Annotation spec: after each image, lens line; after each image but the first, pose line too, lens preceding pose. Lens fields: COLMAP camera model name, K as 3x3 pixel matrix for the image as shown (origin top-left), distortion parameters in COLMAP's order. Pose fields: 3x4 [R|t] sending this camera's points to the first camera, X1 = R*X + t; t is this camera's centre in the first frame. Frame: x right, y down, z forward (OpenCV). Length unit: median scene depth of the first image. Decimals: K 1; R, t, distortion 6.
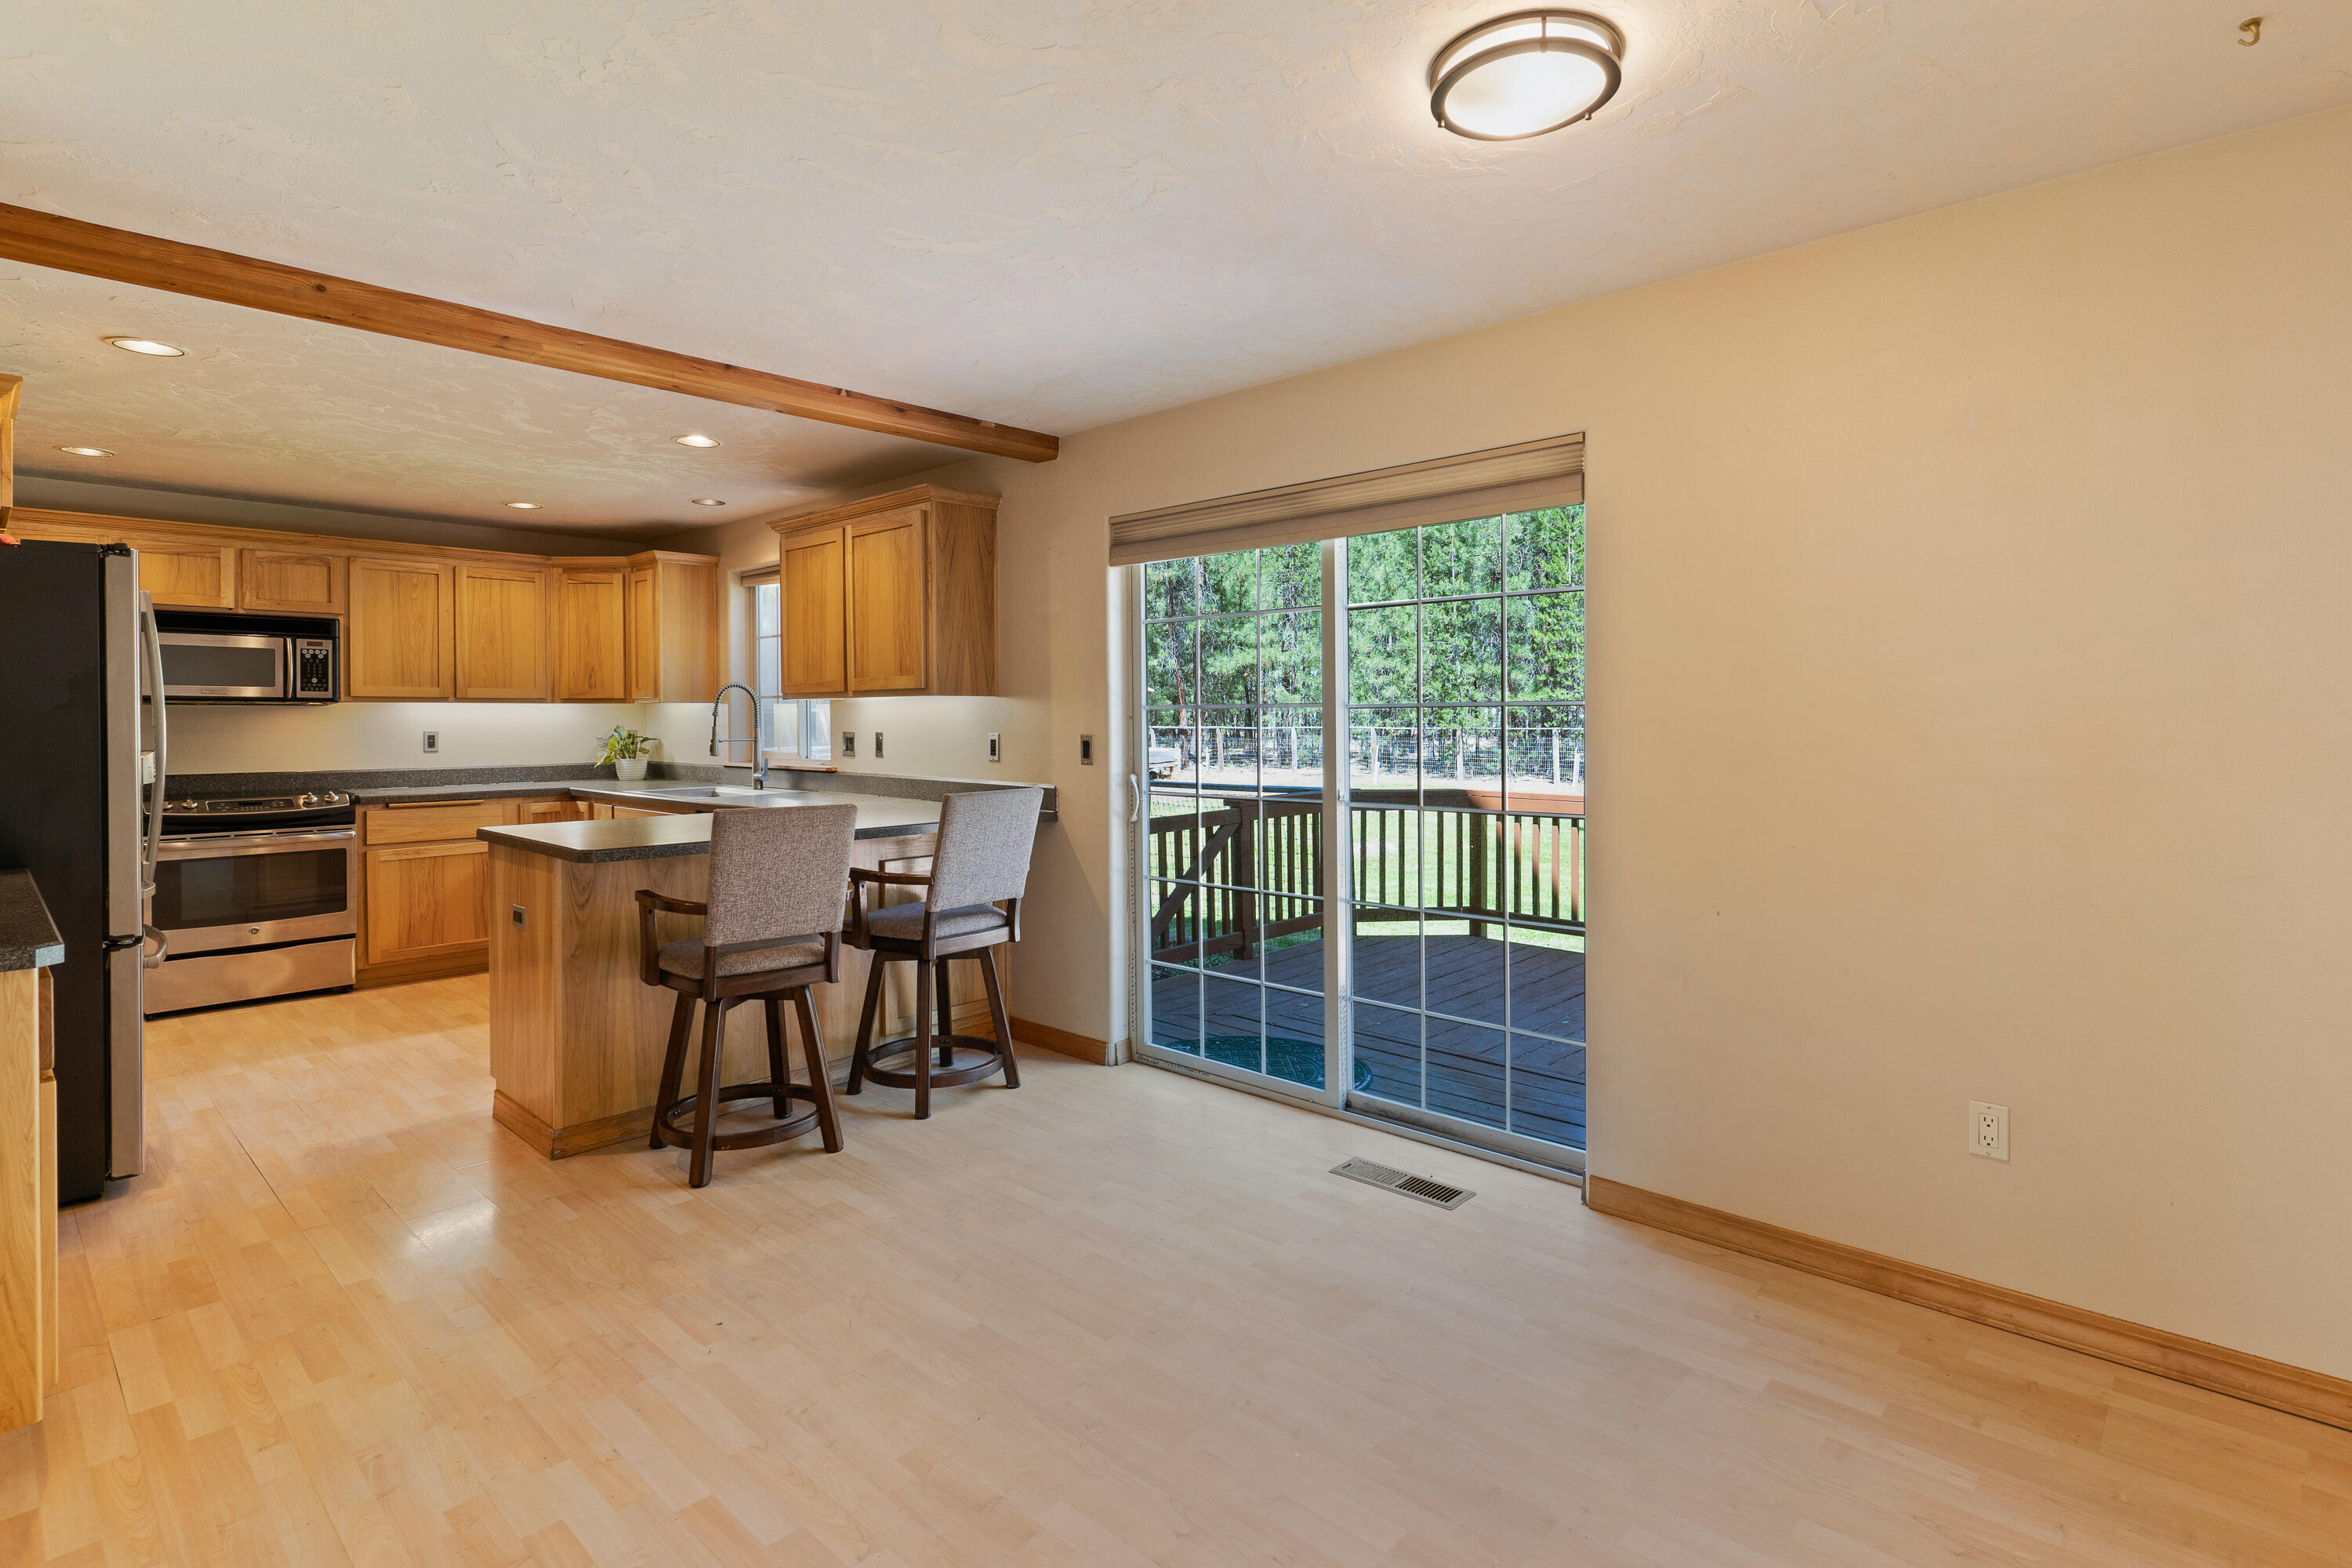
lens RADIAL K [[1185.6, 0, 1190.1], [0, 1185.6, 732.4], [0, 0, 1]] dist [-0.003703, 0.001478]
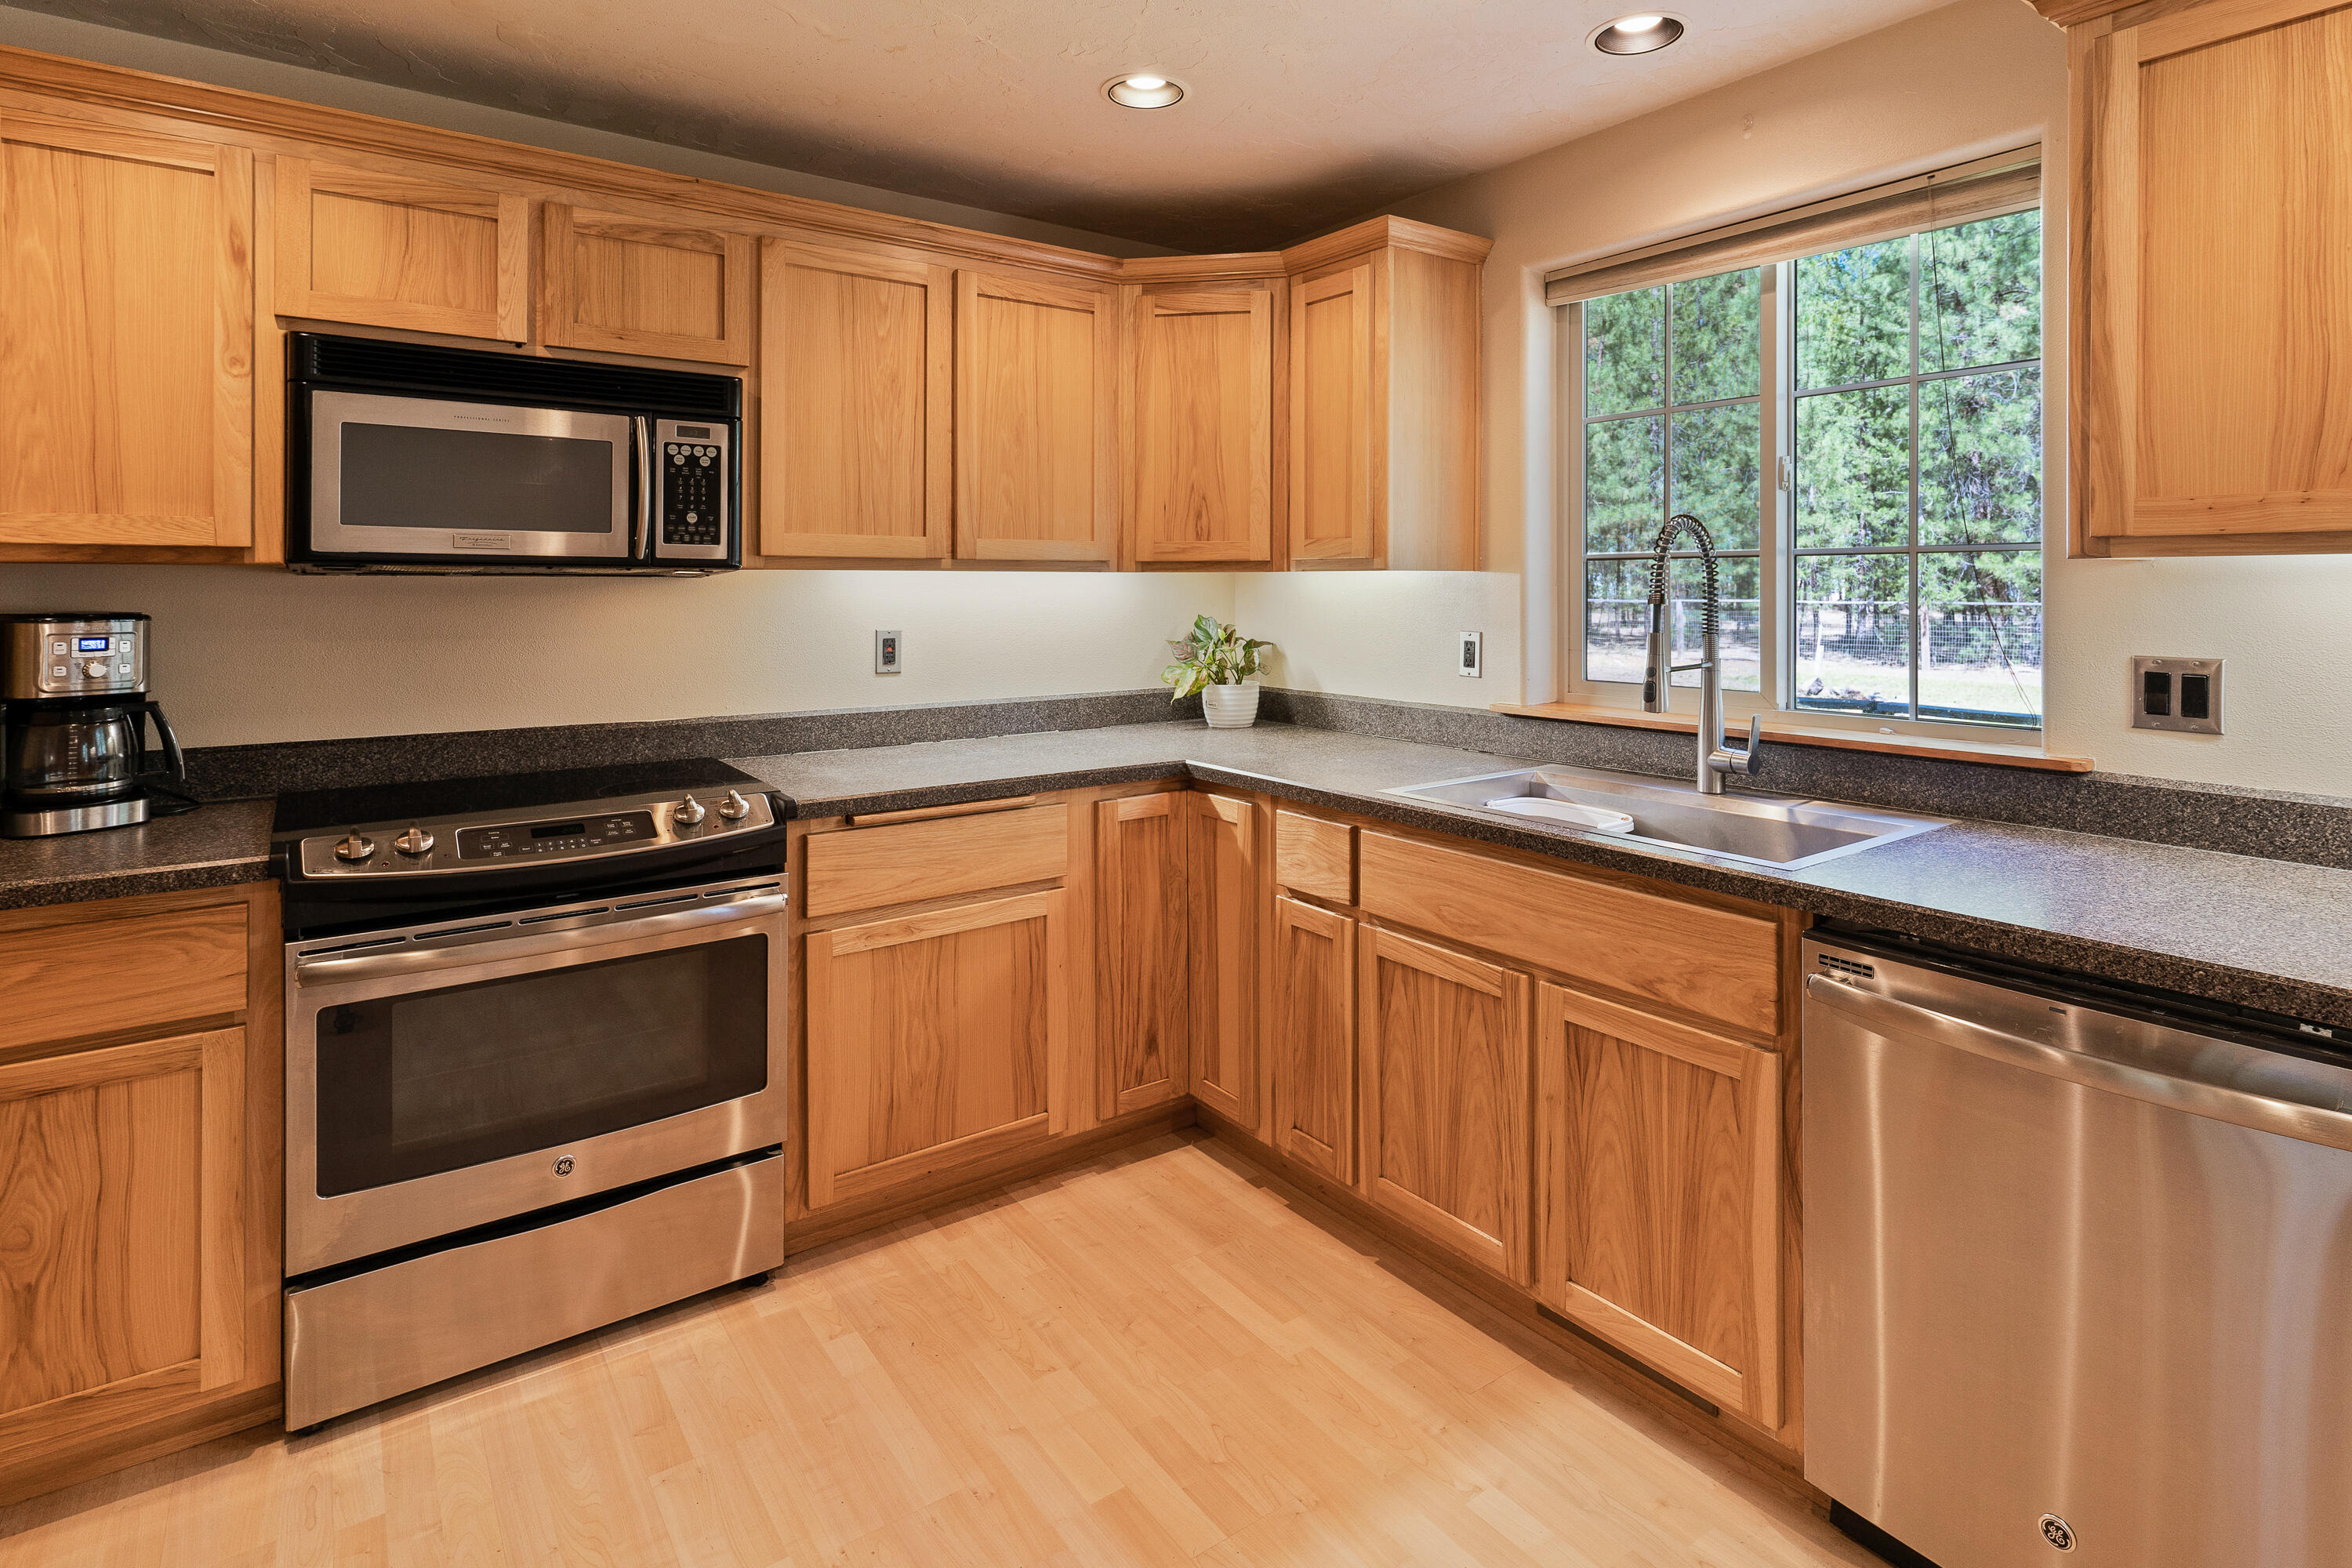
lens RADIAL K [[1185.6, 0, 1160.0], [0, 1185.6, 587.4], [0, 0, 1]] dist [-0.003703, 0.001478]
pose [[0.982812, 0.001161, -0.184605, -0.508559], [-0.003392, 0.999925, -0.011769, -0.014985], [0.184578, 0.012193, 0.982742, 0.629152]]
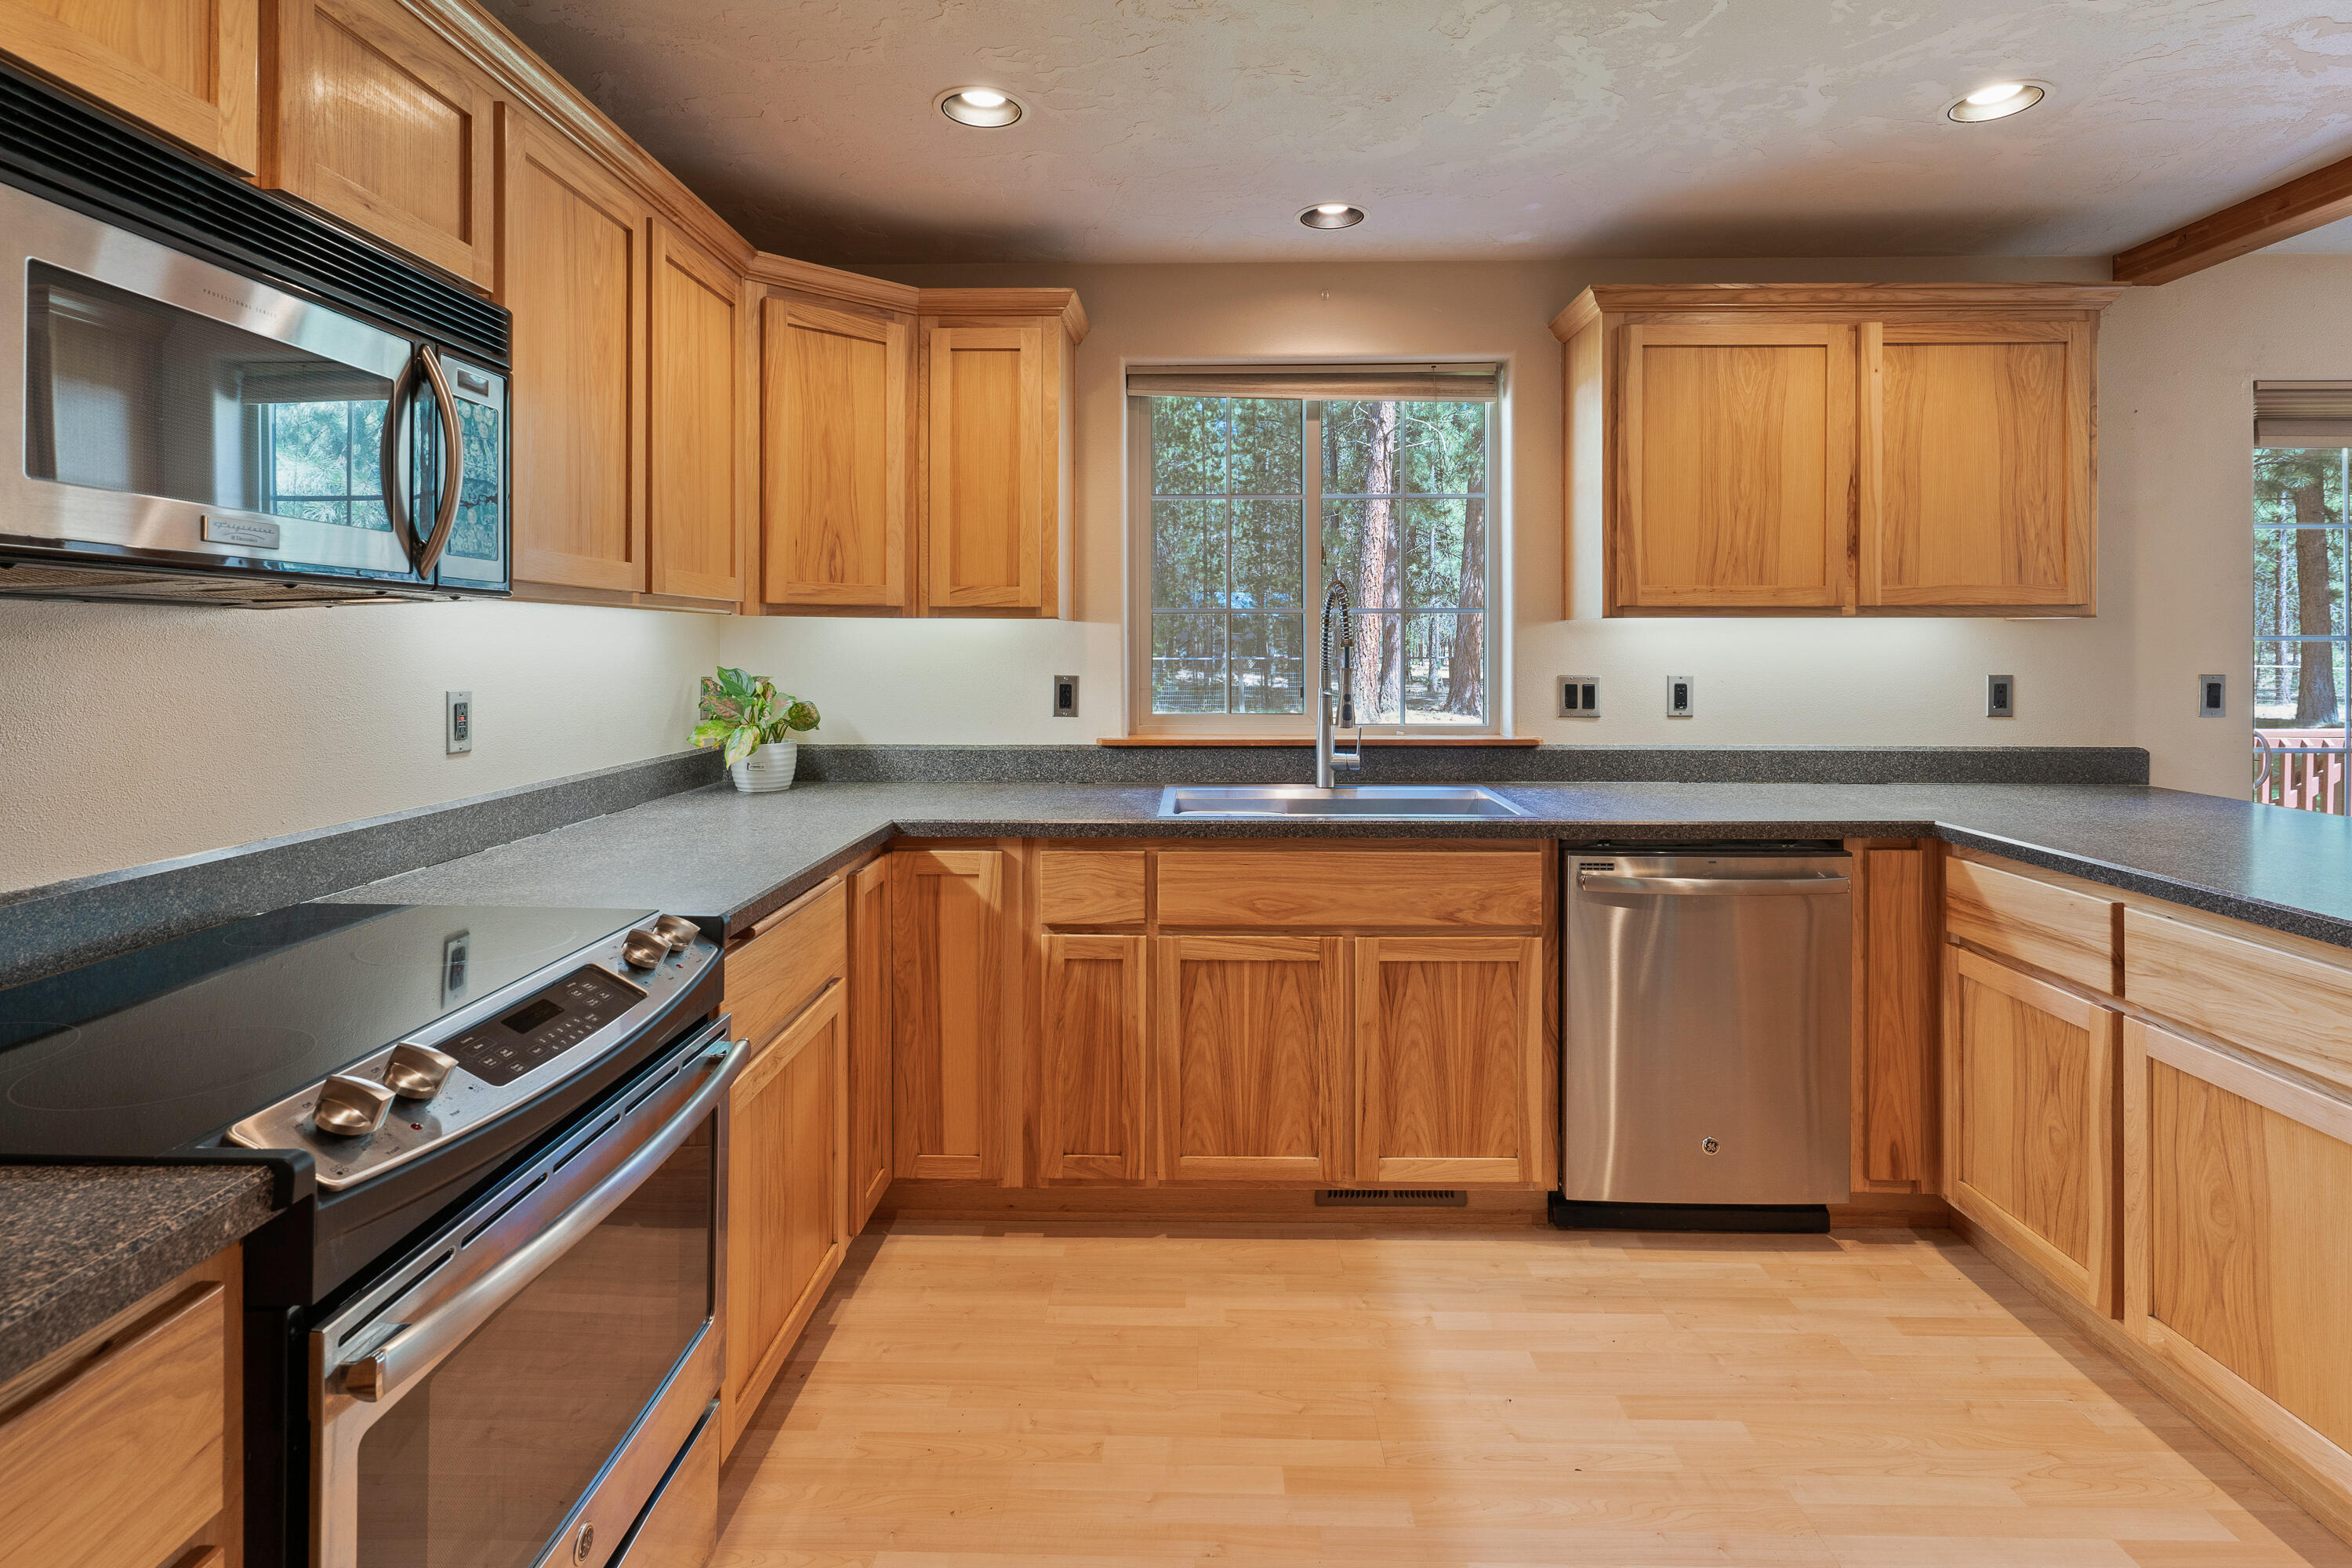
lens RADIAL K [[1185.6, 0, 1162.8], [0, 1185.6, 641.9], [0, 0, 1]] dist [-0.003703, 0.001478]
pose [[0.740821, 0.003422, 0.671694, -0.822349], [0.006448, 0.999905, -0.012206, -0.011091], [-0.671671, 0.013373, 0.740729, 0.707903]]
